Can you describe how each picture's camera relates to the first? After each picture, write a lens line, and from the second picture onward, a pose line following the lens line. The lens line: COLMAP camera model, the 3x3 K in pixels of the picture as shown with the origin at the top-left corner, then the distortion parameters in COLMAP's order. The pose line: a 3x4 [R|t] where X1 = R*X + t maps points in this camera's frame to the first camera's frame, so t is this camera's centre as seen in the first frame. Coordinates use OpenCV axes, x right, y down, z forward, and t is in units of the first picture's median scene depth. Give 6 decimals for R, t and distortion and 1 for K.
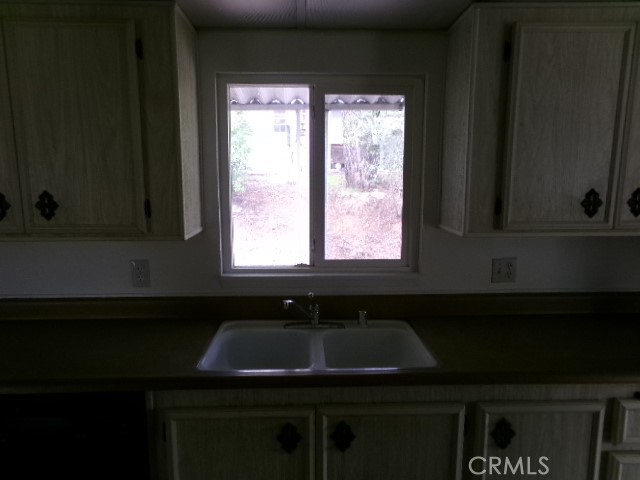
lens RADIAL K [[442.3, 0, 321.7], [0, 442.3, 239.1], [0, 0, 1]] dist [-0.052505, 0.077571]
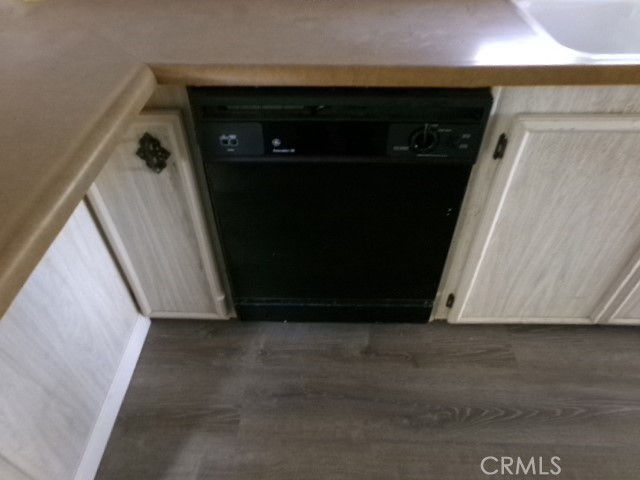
lens RADIAL K [[442.3, 0, 320.6], [0, 442.3, 240.2], [0, 0, 1]] dist [-0.052505, 0.077571]
pose [[0.999093, 0.030360, -0.029851, -0.580645], [-0.006976, 0.808360, 0.588647, 0.142712], [0.042002, -0.587905, 0.807839, 0.320557]]
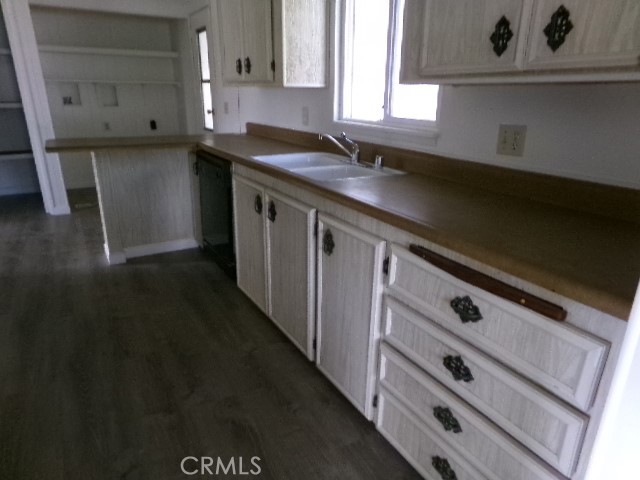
lens RADIAL K [[442.3, 0, 320.2], [0, 442.3, 243.2], [0, 0, 1]] dist [-0.052505, 0.077571]
pose [[0.477682, 0.294236, -0.827796, 1.370946], [-0.141580, 0.955714, 0.258004, 0.130418], [0.867050, -0.006044, 0.498185, 0.360541]]
